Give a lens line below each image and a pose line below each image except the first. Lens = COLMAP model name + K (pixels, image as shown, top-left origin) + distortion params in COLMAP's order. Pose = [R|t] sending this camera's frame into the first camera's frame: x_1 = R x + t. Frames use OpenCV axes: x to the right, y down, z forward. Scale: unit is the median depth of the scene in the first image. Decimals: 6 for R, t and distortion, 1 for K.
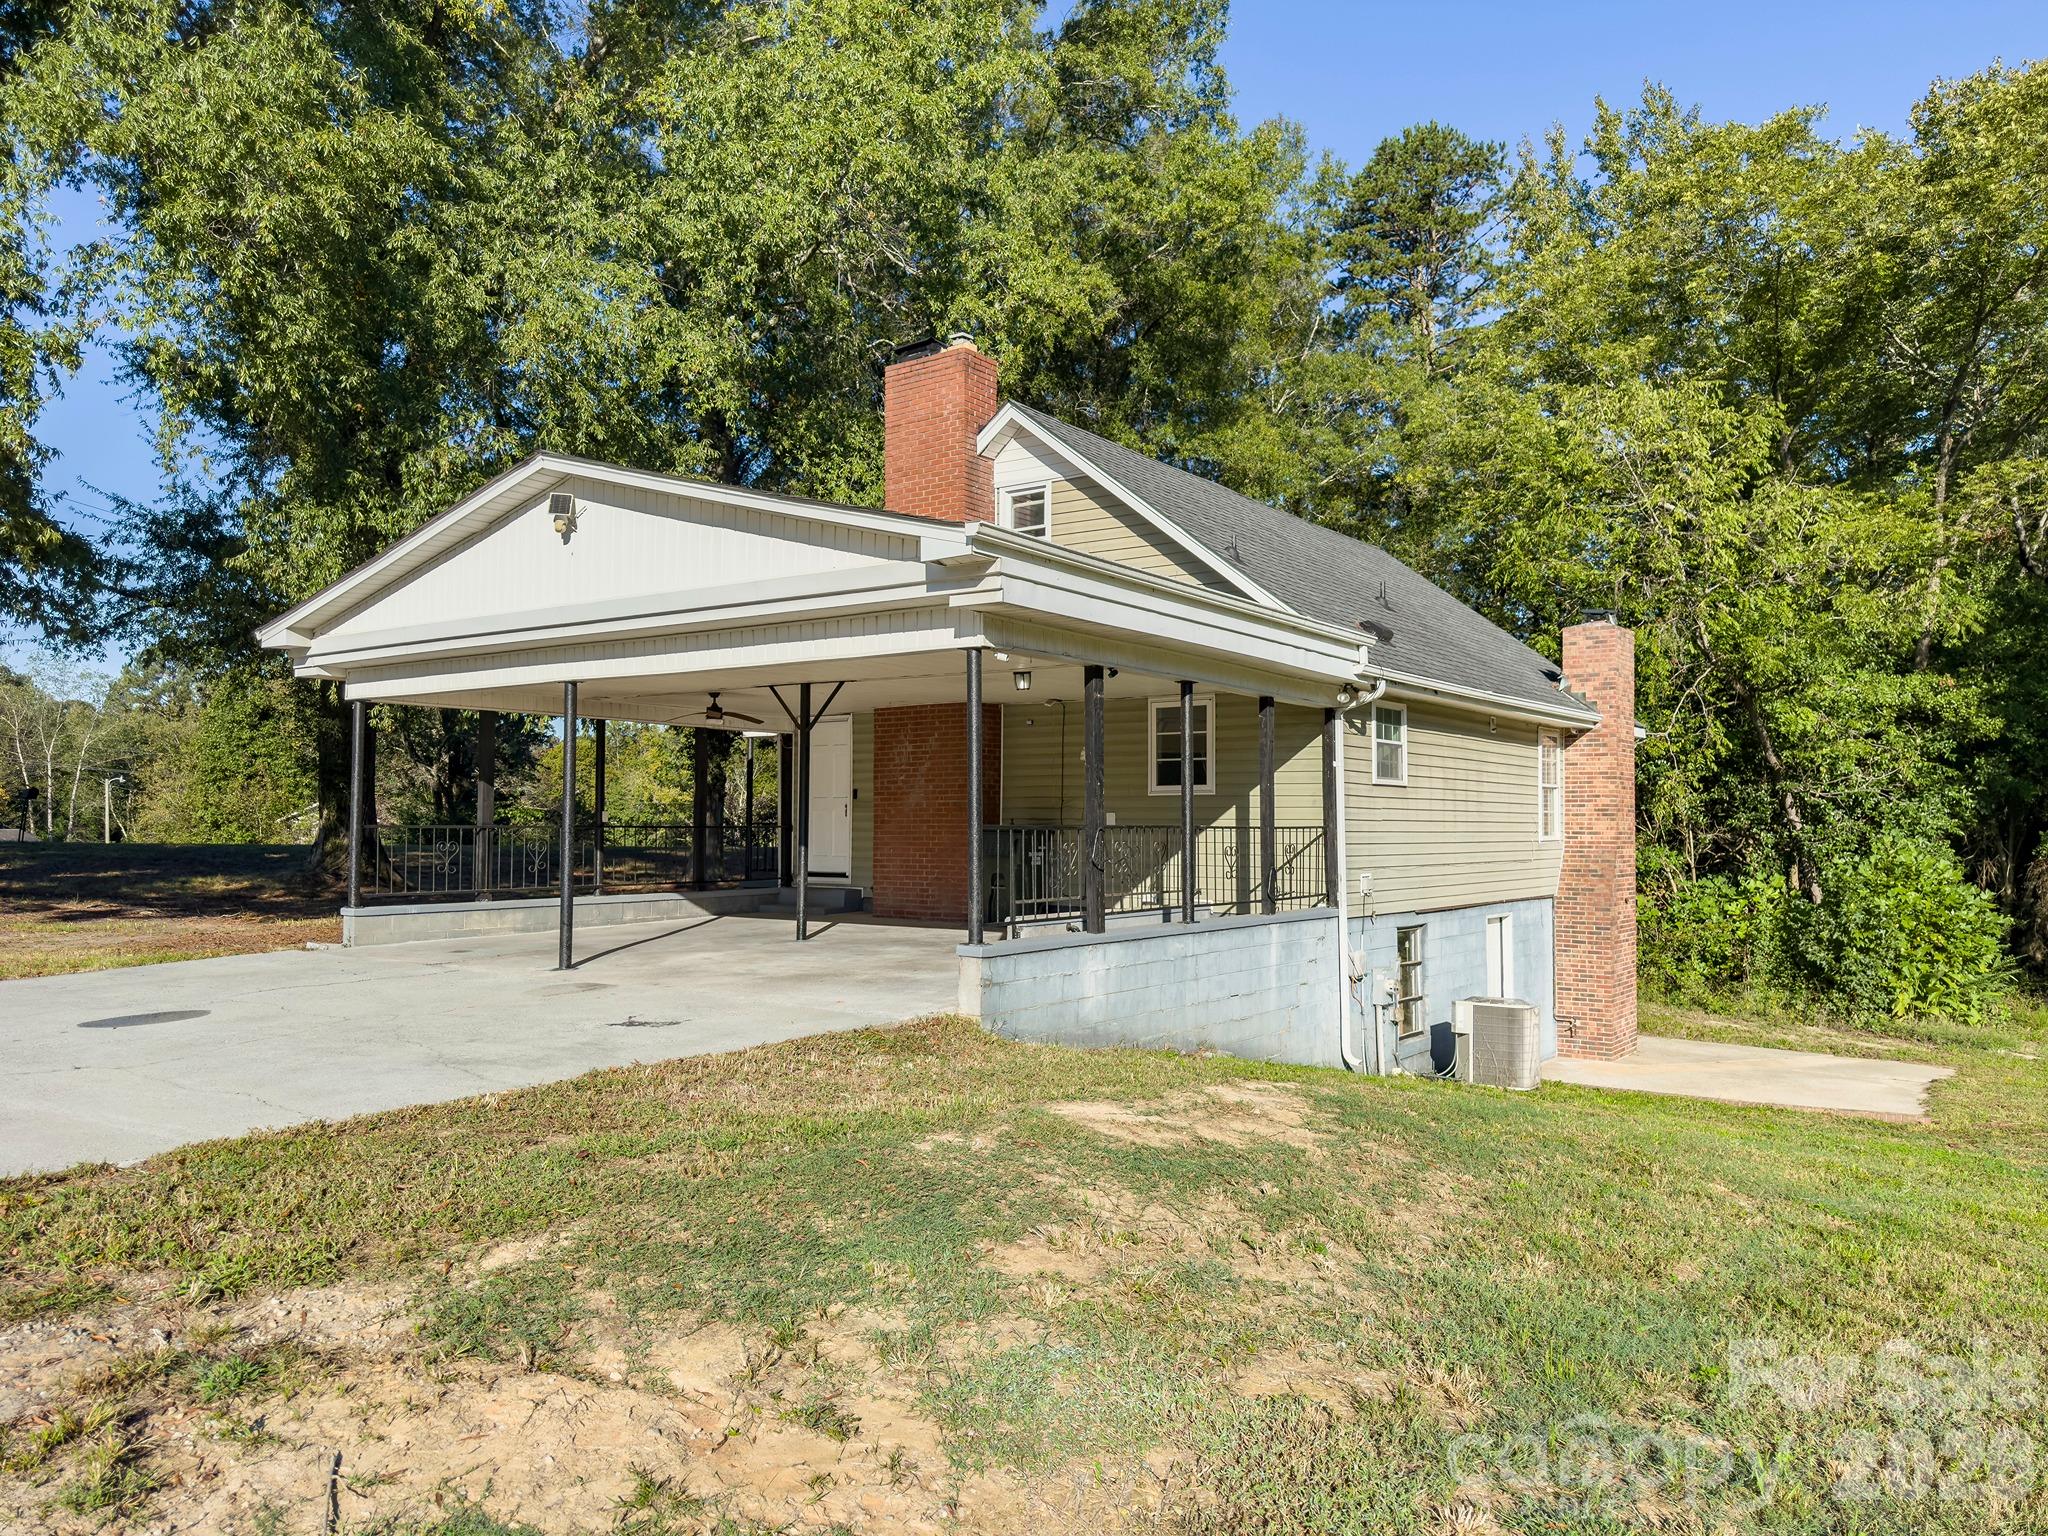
lens RADIAL K [[1432.5, 0, 1010.7], [0, 1432.5, 786.9], [0, 0, 1]] dist [0.051590, -0.051038]
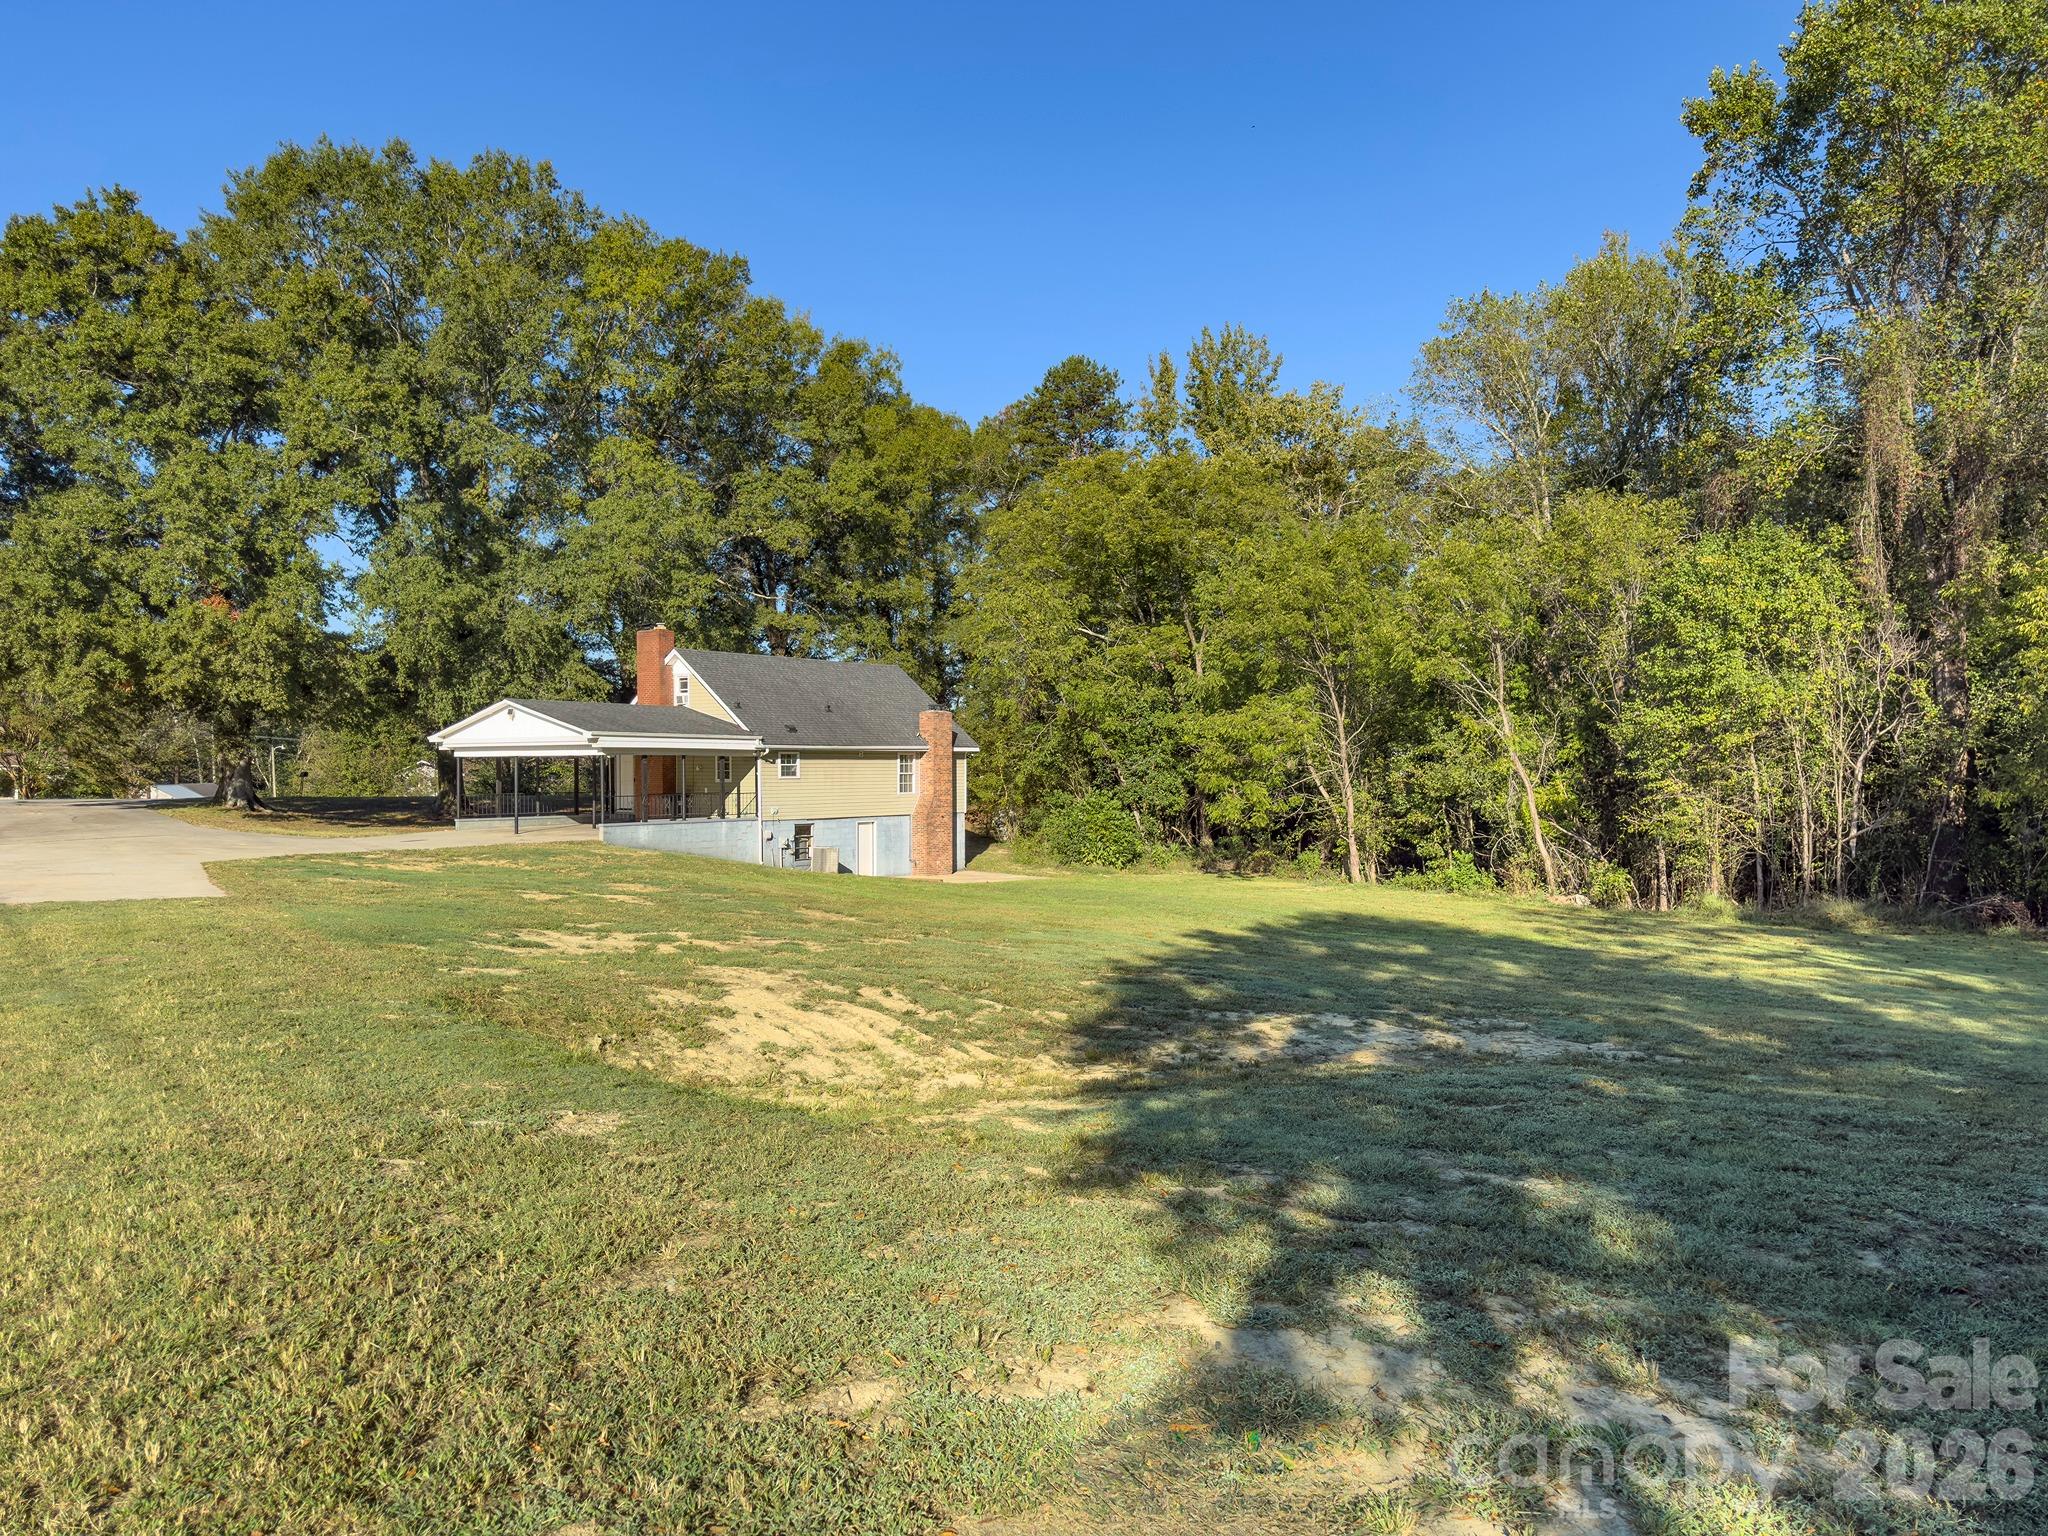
lens RADIAL K [[1432.5, 0, 1033.5], [0, 1432.5, 780.8], [0, 0, 1]] dist [0.051590, -0.051038]
pose [[0.999348, -0.007144, -0.035393, 0.839885], [0.008489, 0.999242, 0.038005, -0.103021], [0.035094, -0.038280, 0.998651, -1.931097]]
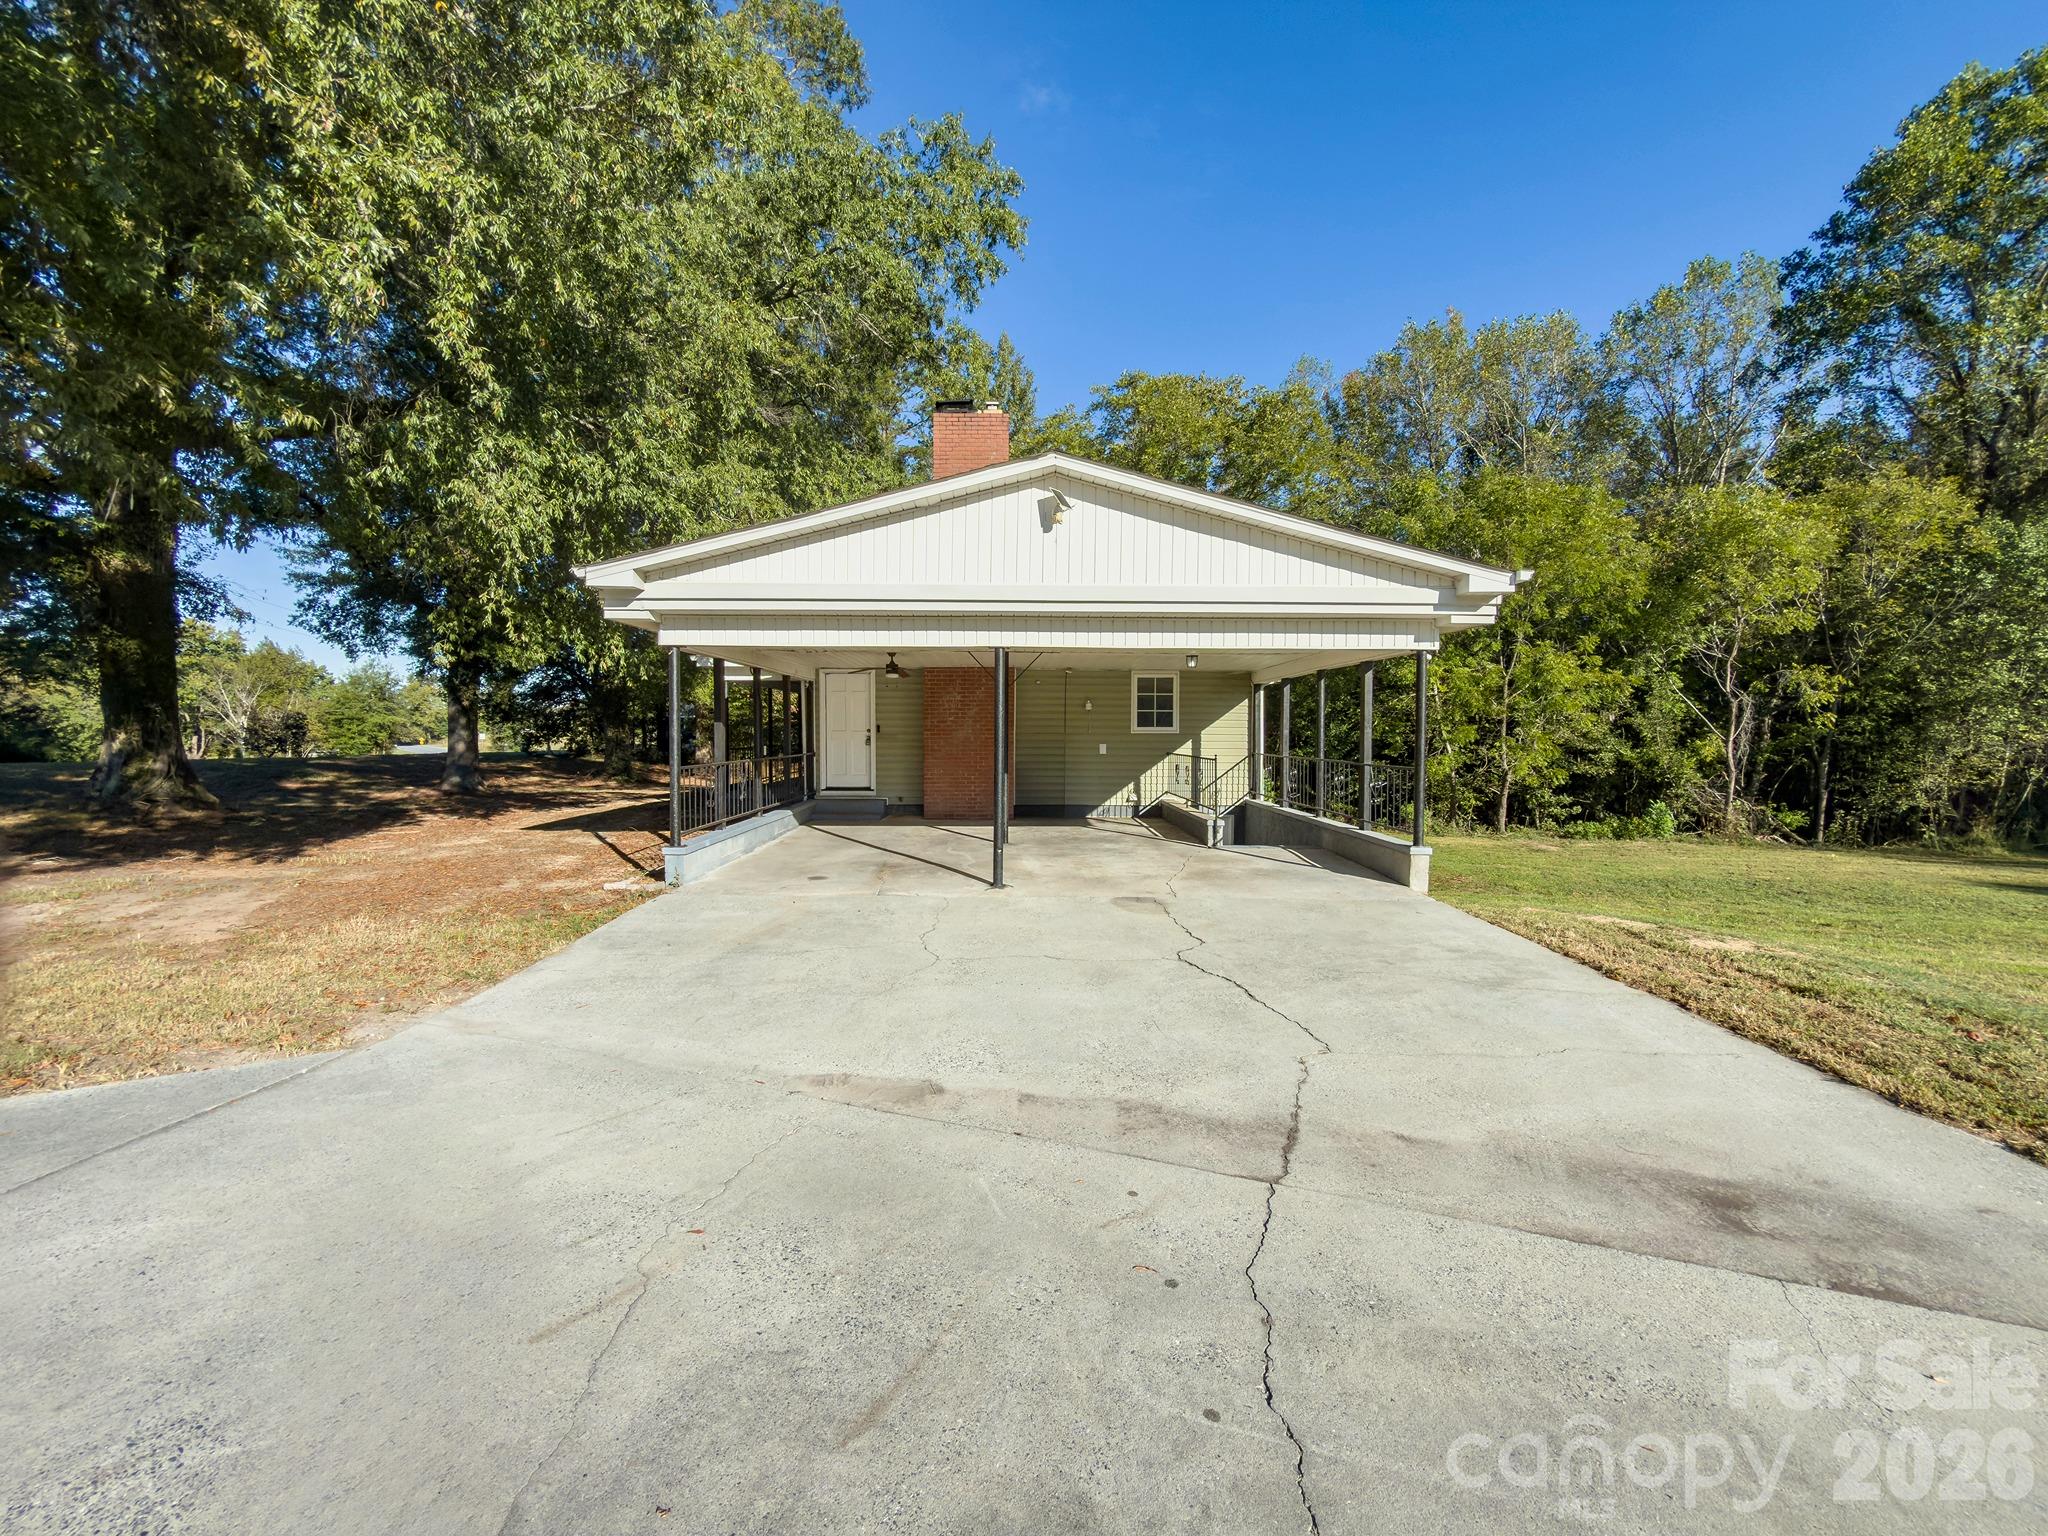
lens RADIAL K [[820.0, 0, 1031.3], [0, 820.0, 764.0], [0, 0, 1]] dist [0.006288, -0.000935]
pose [[0.802735, -0.024759, 0.595822, -0.502810], [-0.018449, 0.997628, 0.066311, -0.017377], [-0.596051, -0.064222, 0.800374, 0.321514]]
